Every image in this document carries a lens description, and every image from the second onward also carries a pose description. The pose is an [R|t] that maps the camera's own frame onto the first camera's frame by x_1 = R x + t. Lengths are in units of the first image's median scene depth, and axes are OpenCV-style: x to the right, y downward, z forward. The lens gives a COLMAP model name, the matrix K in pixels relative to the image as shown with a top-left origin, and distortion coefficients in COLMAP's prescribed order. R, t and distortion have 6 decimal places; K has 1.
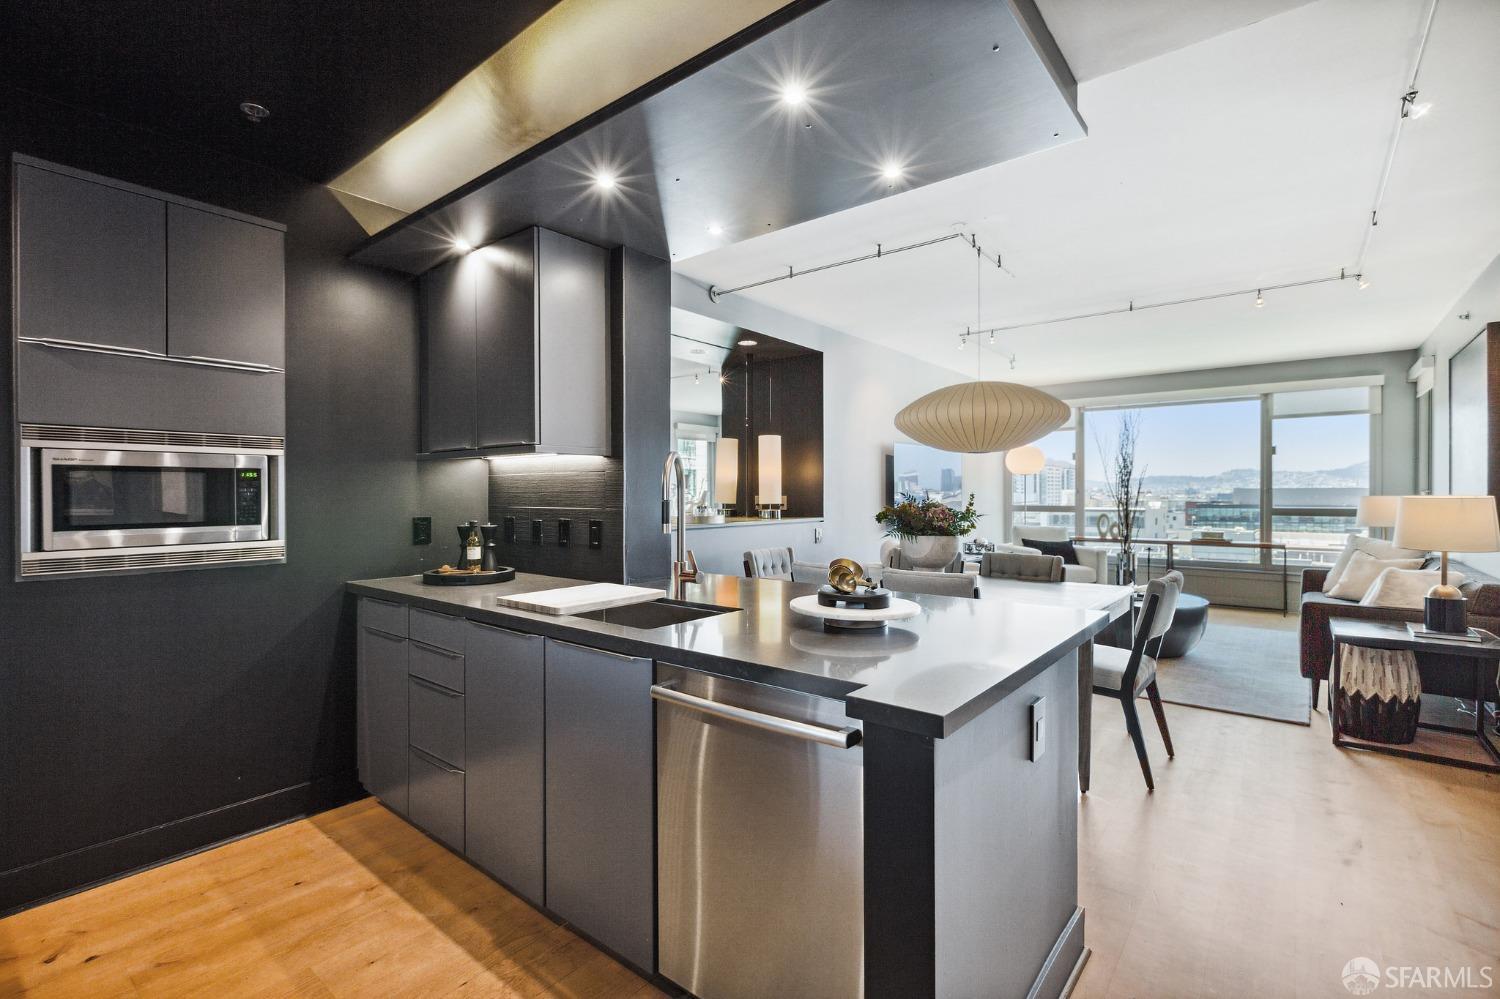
lens RADIAL K [[685.2, 0, 736.5], [0, 685.2, 500.3], [0, 0, 1]] dist [-0.002809, -0.000626]
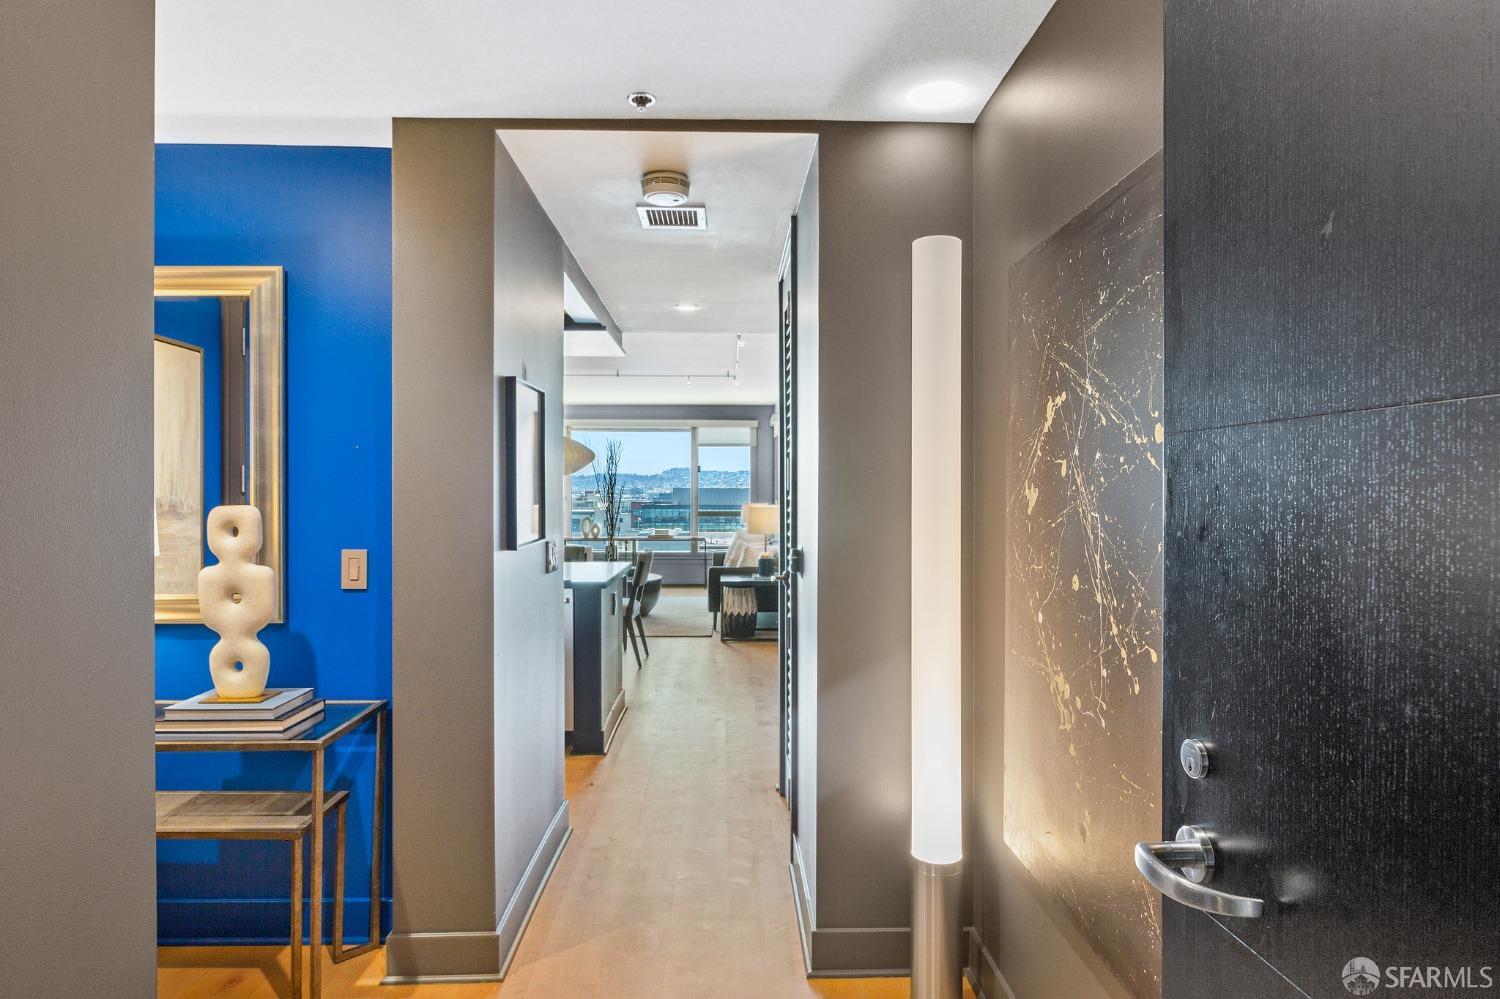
lens RADIAL K [[891.5, 0, 748.8], [0, 891.5, 498.2], [0, 0, 1]] dist [0.000726, -0.000003]
pose [[0.756072, -0.001404, 0.654487, -0.475092], [0.003415, 0.999993, -0.001801, -0.017562], [-0.654479, 0.003597, 0.756071, -0.643544]]
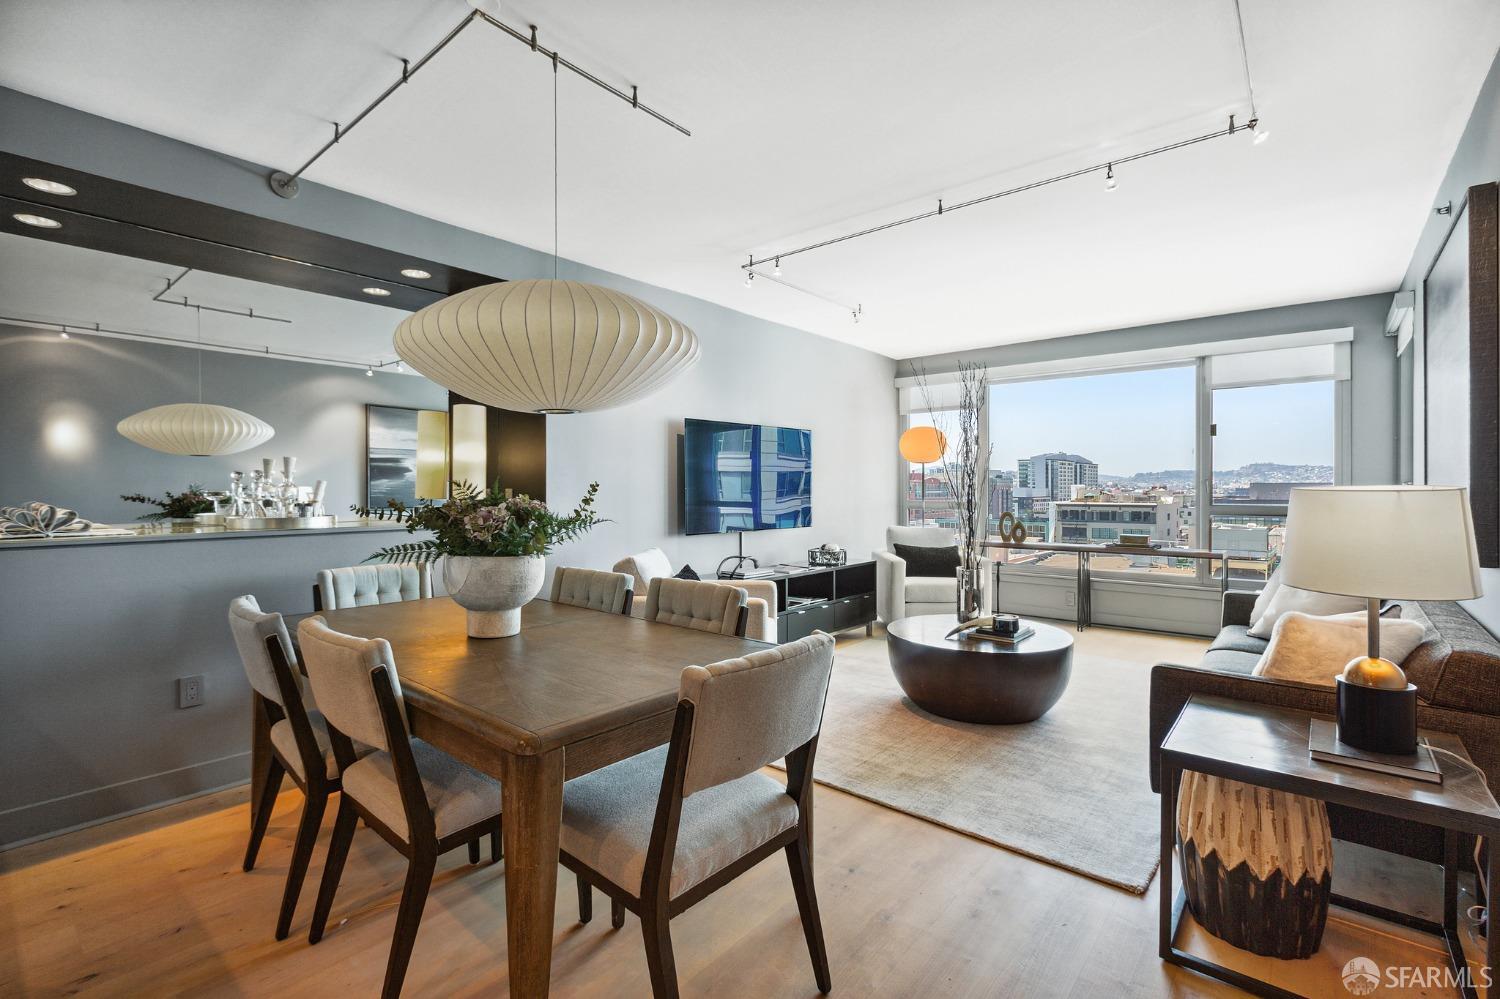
lens RADIAL K [[685.2, 0, 740.9], [0, 685.2, 490.1], [0, 0, 1]] dist [-0.002809, -0.000626]
pose [[0.999873, -0.000920, -0.015940, 0.420225], [0.000793, 0.999968, -0.007998, 0.000955], [0.015947, 0.007985, 0.999841, 0.351027]]
